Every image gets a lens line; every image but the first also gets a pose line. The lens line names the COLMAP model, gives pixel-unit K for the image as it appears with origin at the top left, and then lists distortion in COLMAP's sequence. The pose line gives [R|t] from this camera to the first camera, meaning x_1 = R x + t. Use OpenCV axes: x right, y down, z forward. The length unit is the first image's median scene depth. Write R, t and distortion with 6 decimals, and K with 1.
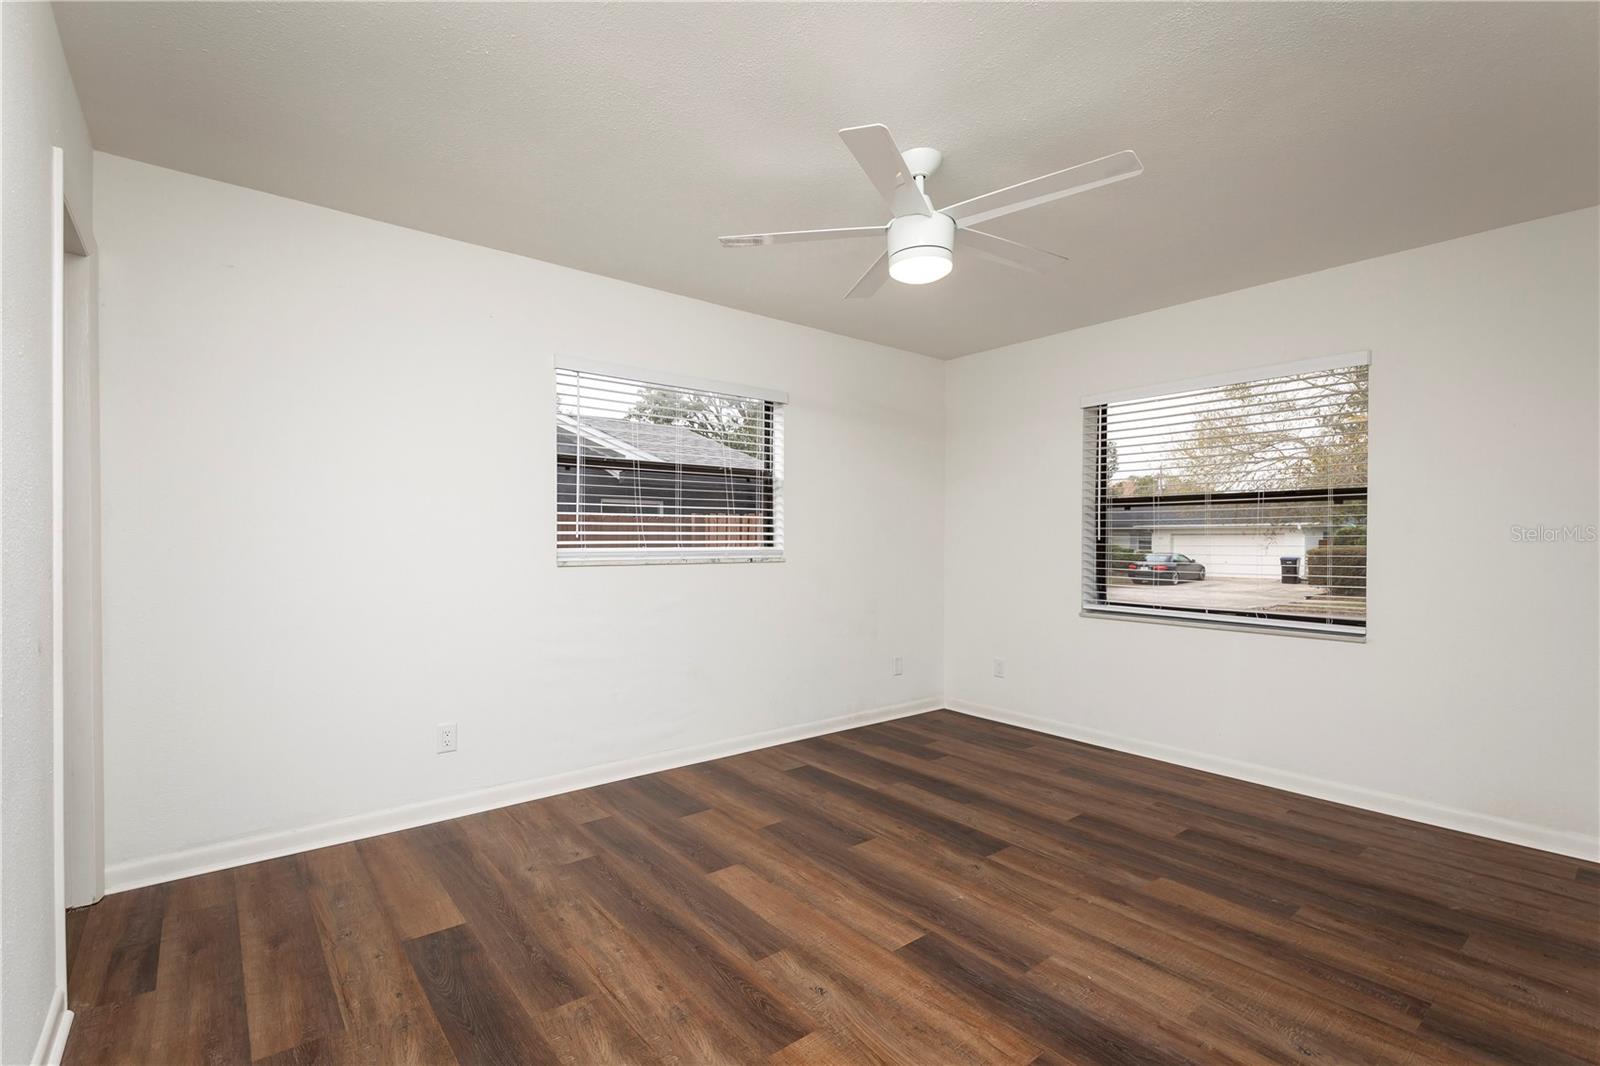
lens RADIAL K [[737.1, 0, 815.1], [0, 737.1, 536.6], [0, 0, 1]] dist [0.015576, -0.004328]
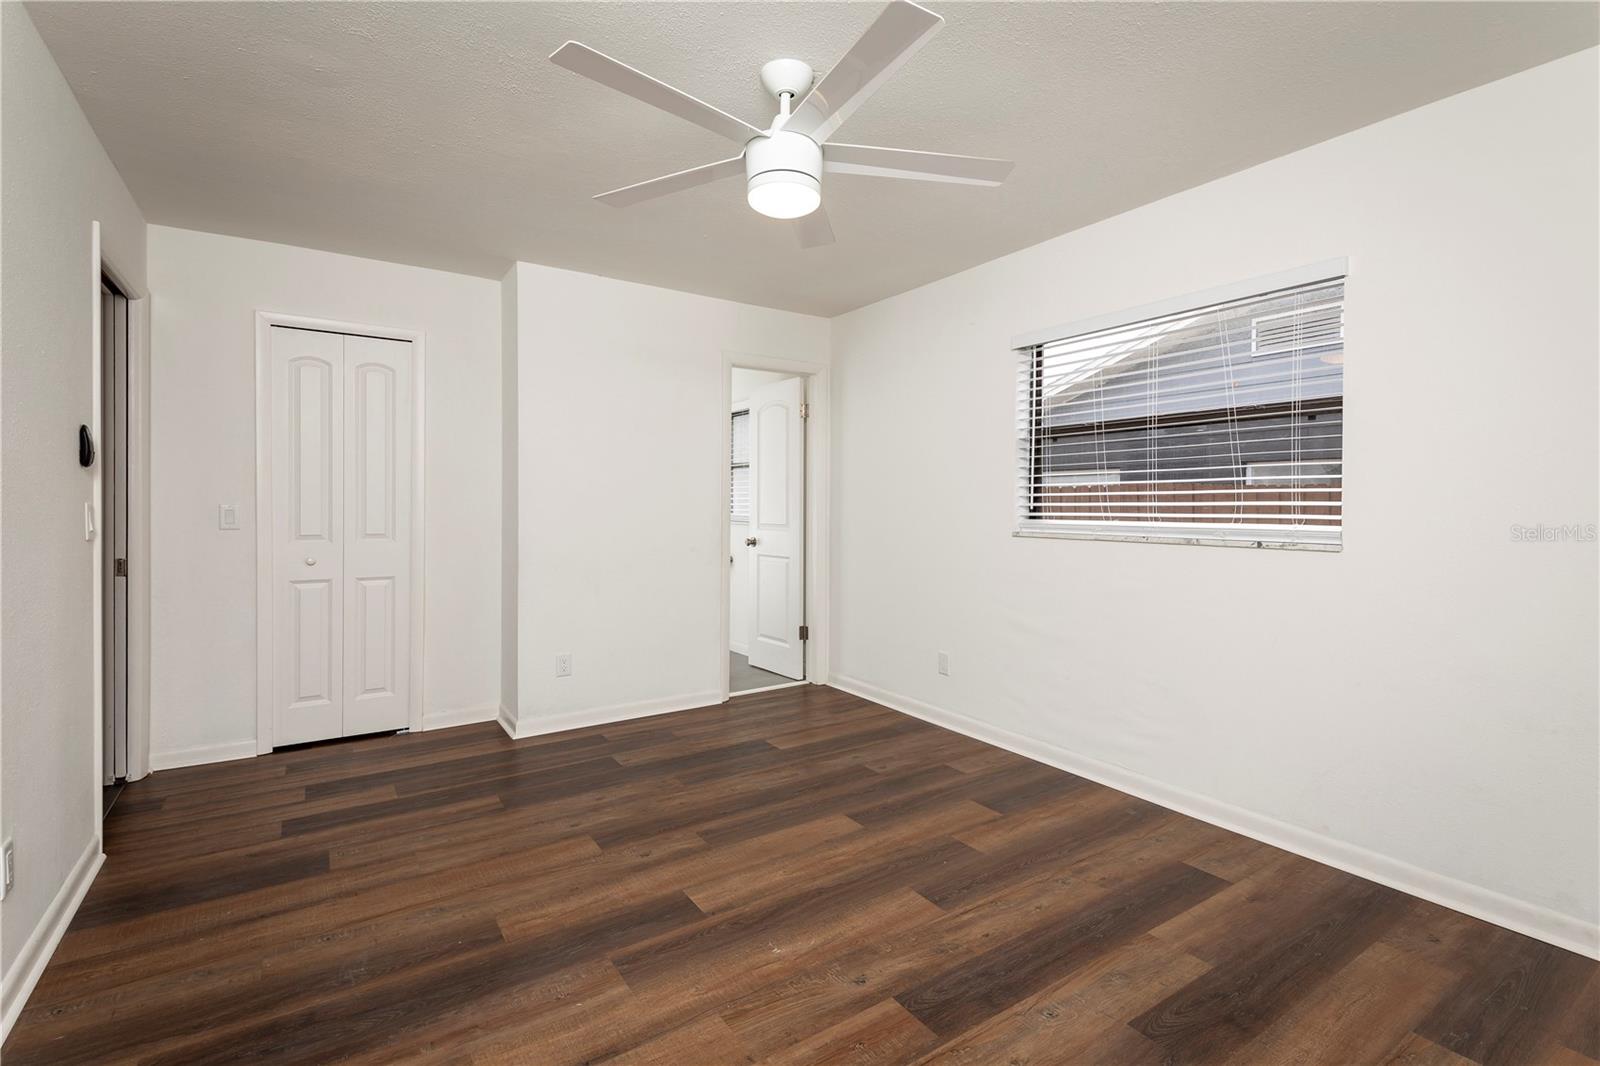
lens RADIAL K [[737.1, 0, 804.2], [0, 737.1, 508.2], [0, 0, 1]] dist [0.015576, -0.004328]
pose [[-0.101457, 0.003813, -0.994833, 0.869315], [-0.008903, 0.999949, 0.004740, -0.000468], [0.994800, 0.009337, -0.101418, 0.965460]]
